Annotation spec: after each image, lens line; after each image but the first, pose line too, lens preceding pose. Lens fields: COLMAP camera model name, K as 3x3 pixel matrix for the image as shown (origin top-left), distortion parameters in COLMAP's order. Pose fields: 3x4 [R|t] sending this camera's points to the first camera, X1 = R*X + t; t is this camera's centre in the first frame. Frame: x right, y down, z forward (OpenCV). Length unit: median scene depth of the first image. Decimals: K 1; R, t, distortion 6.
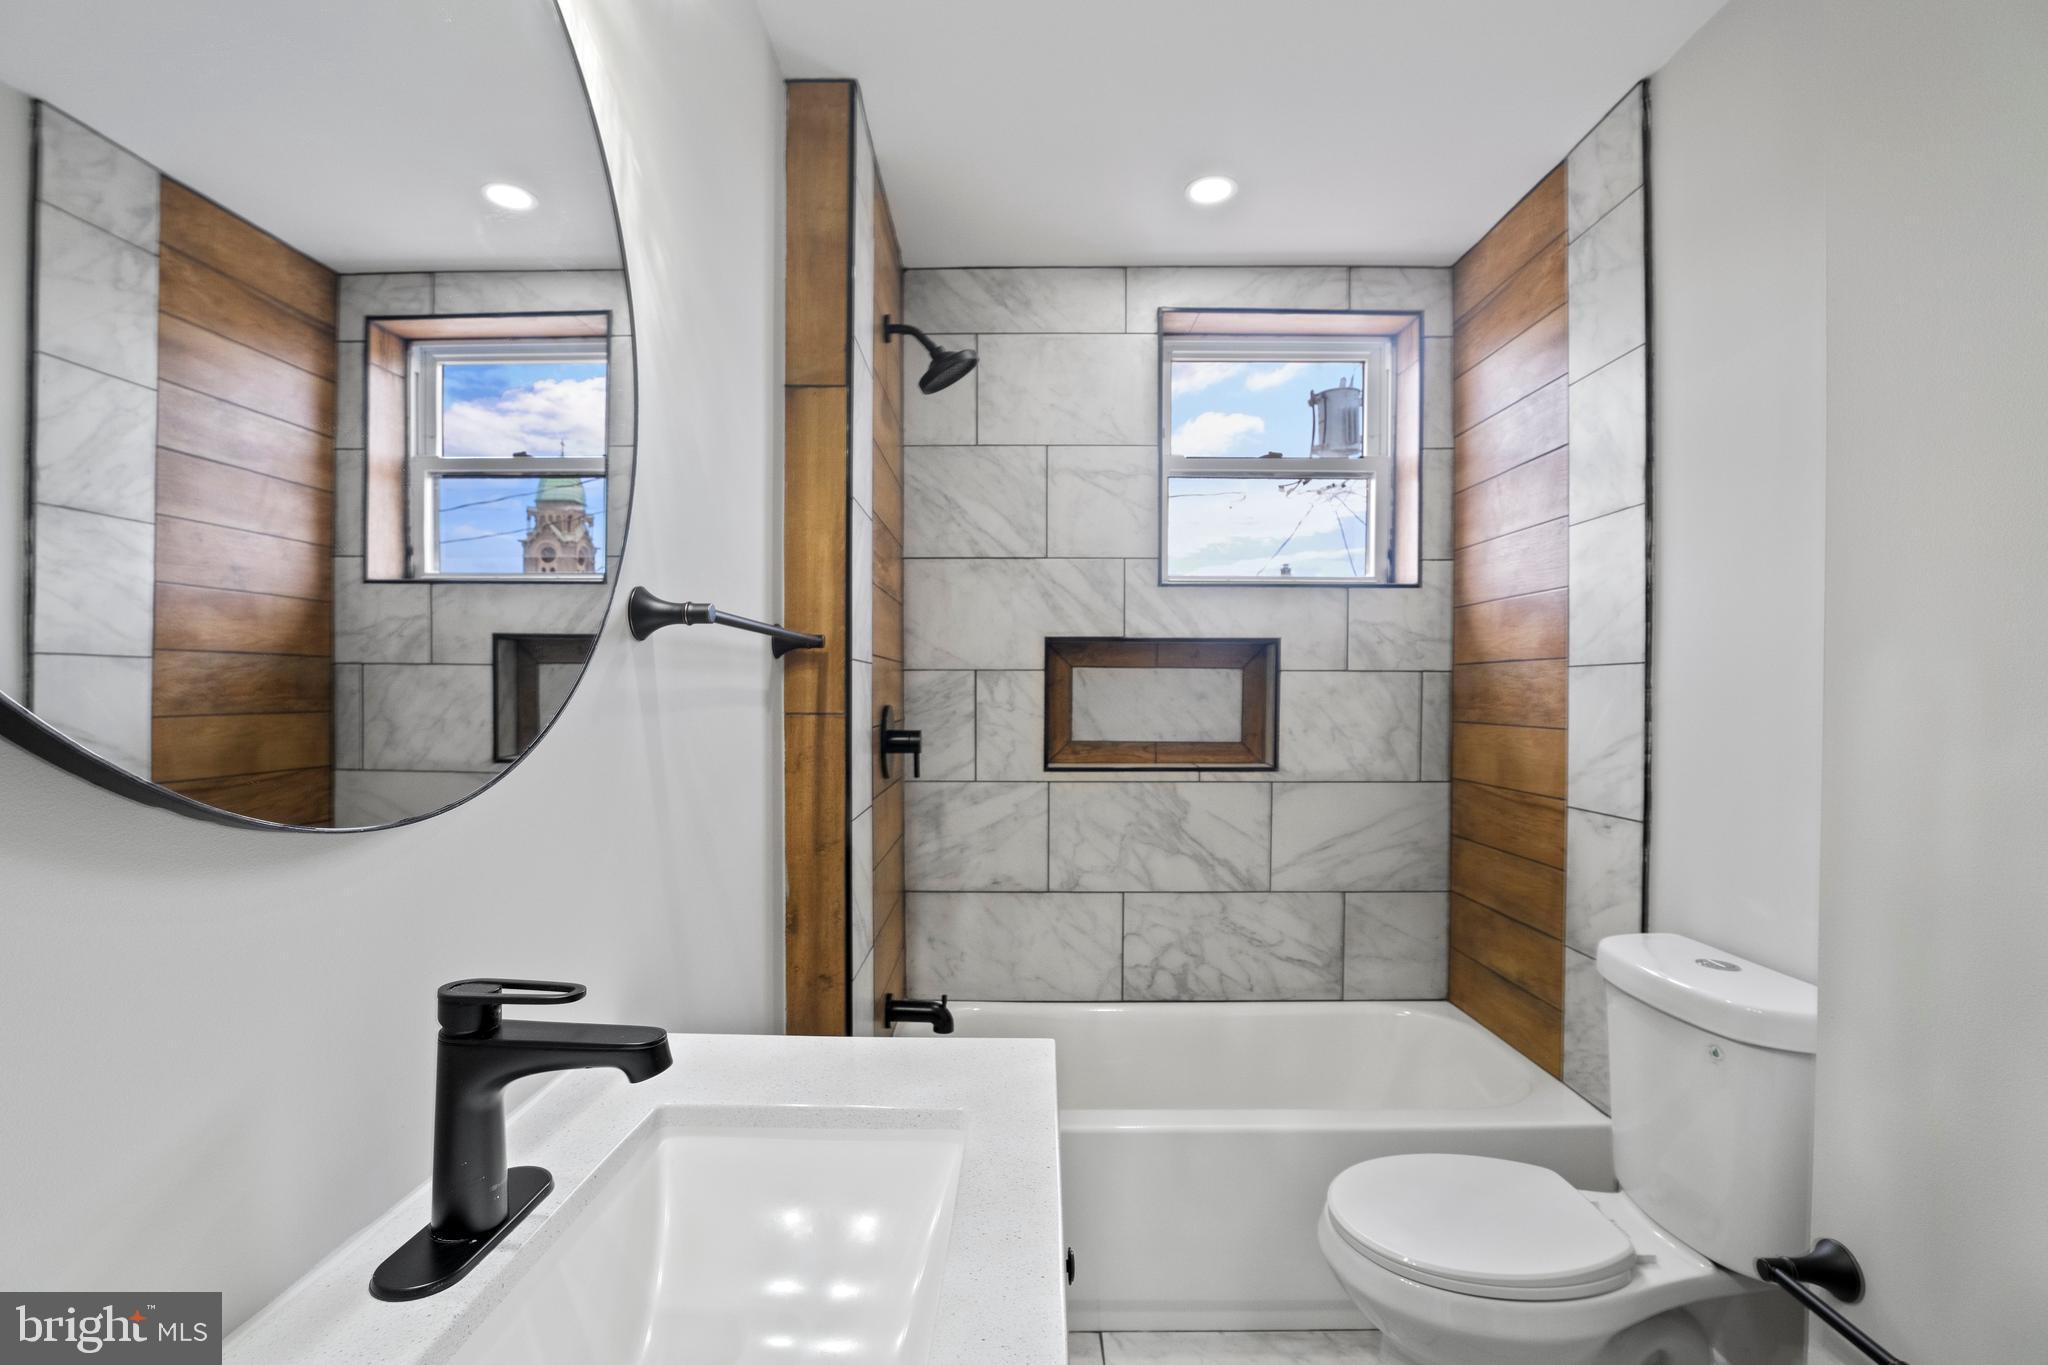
lens RADIAL K [[968.9, 0, 1024.2], [0, 968.9, 704.7], [0, 0, 1]] dist [-0.039187, 0.022674]
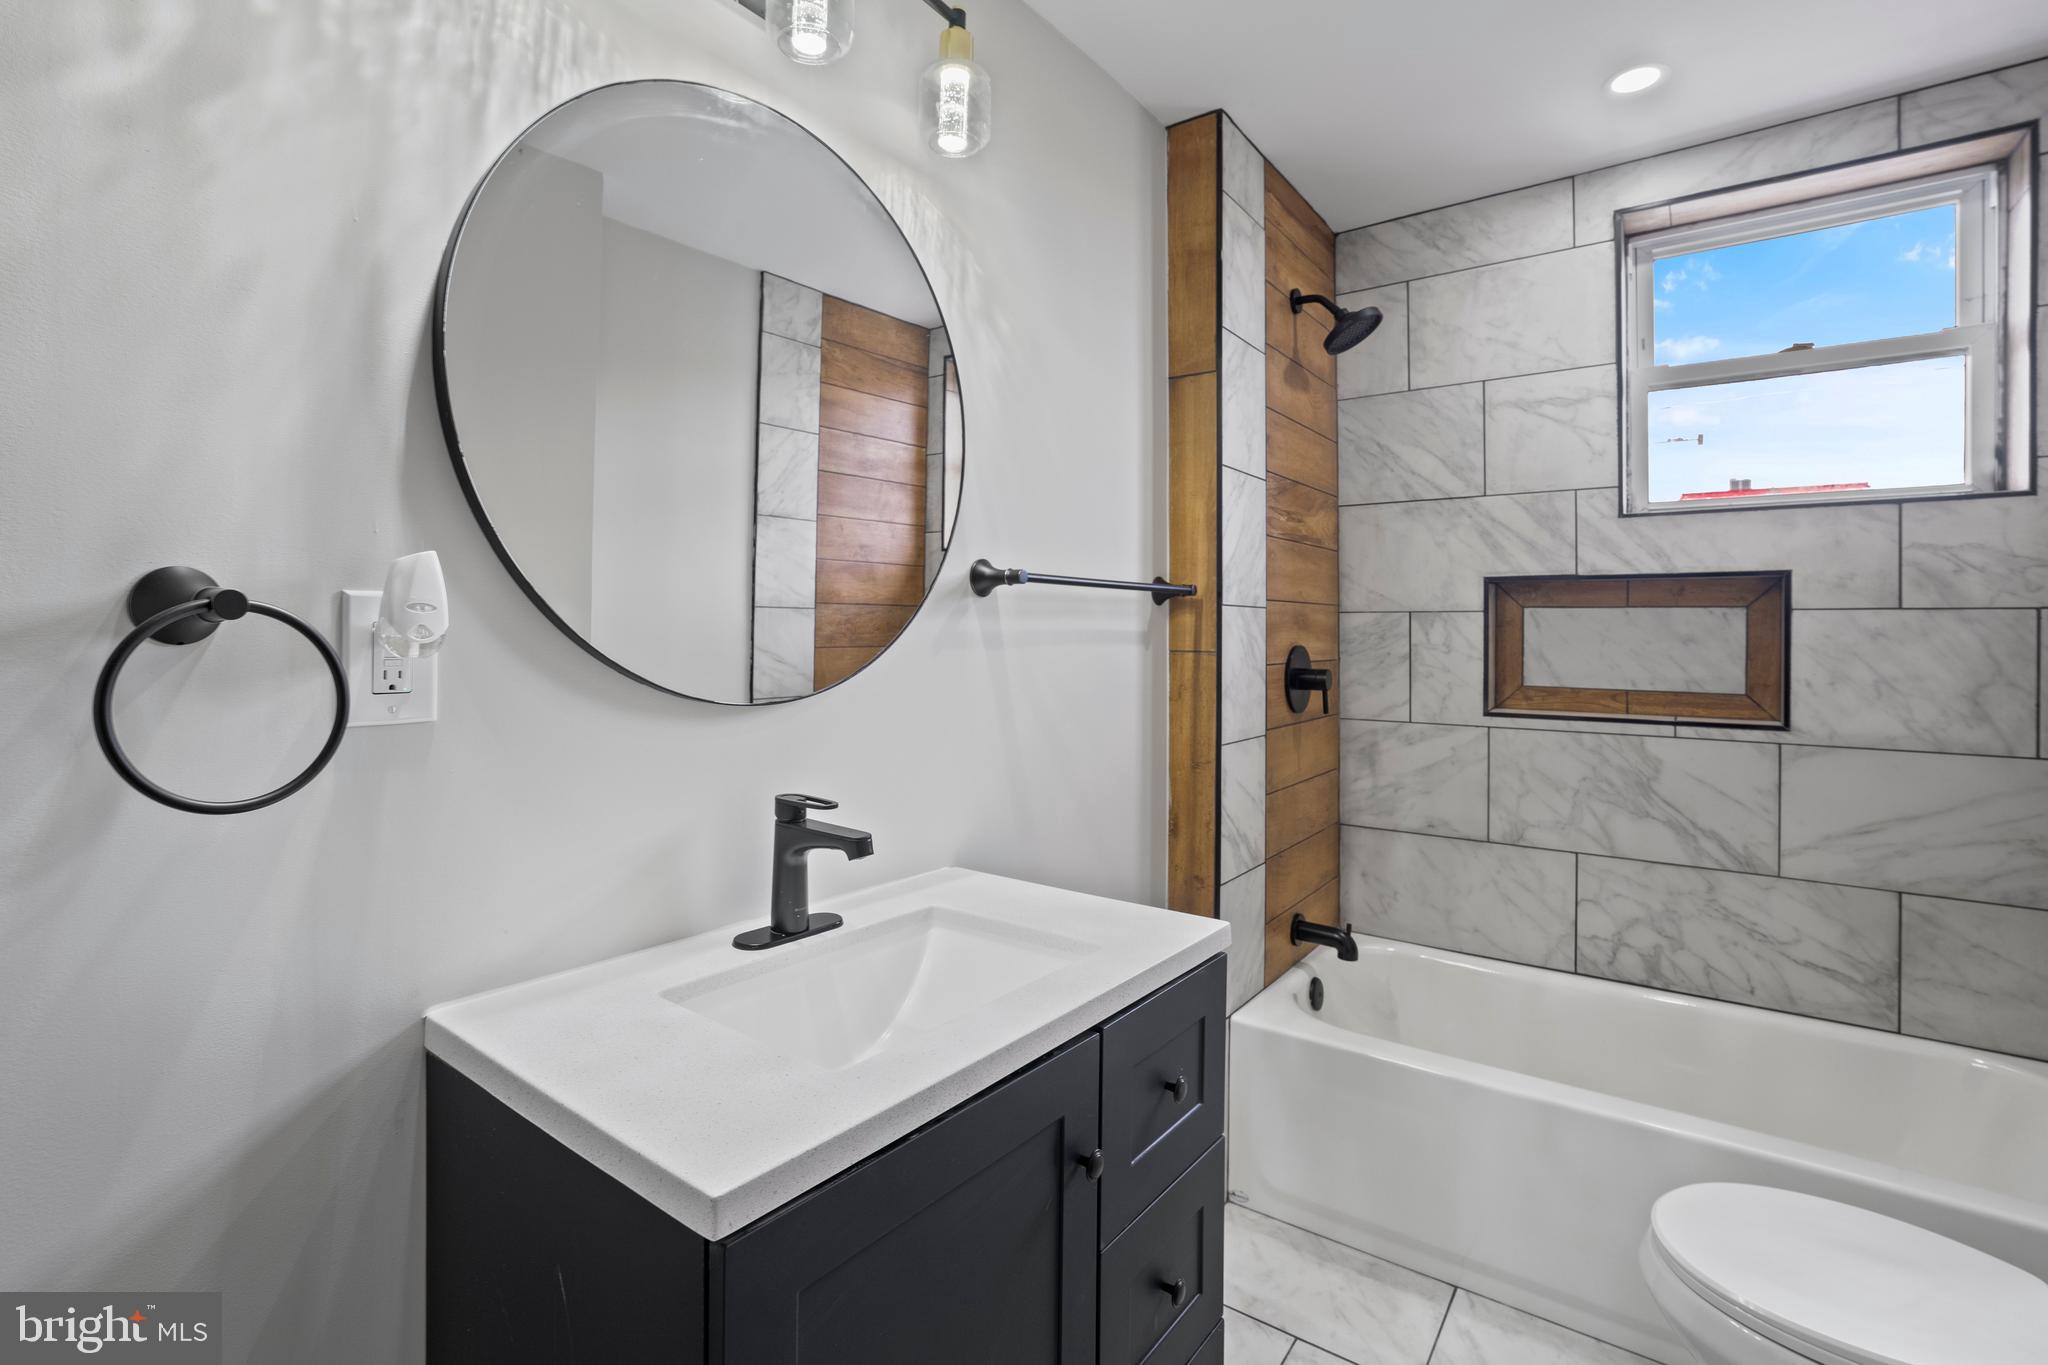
lens RADIAL K [[976.1, 0, 1026.7], [0, 976.1, 619.9], [0, 0, 1]] dist [-0.001777, 0.010758]
pose [[0.814820, -0.003718, -0.579703, 0.218707], [-0.011600, 0.999675, -0.022717, 0.000371], [0.579599, 0.025234, 0.814511, -0.062595]]
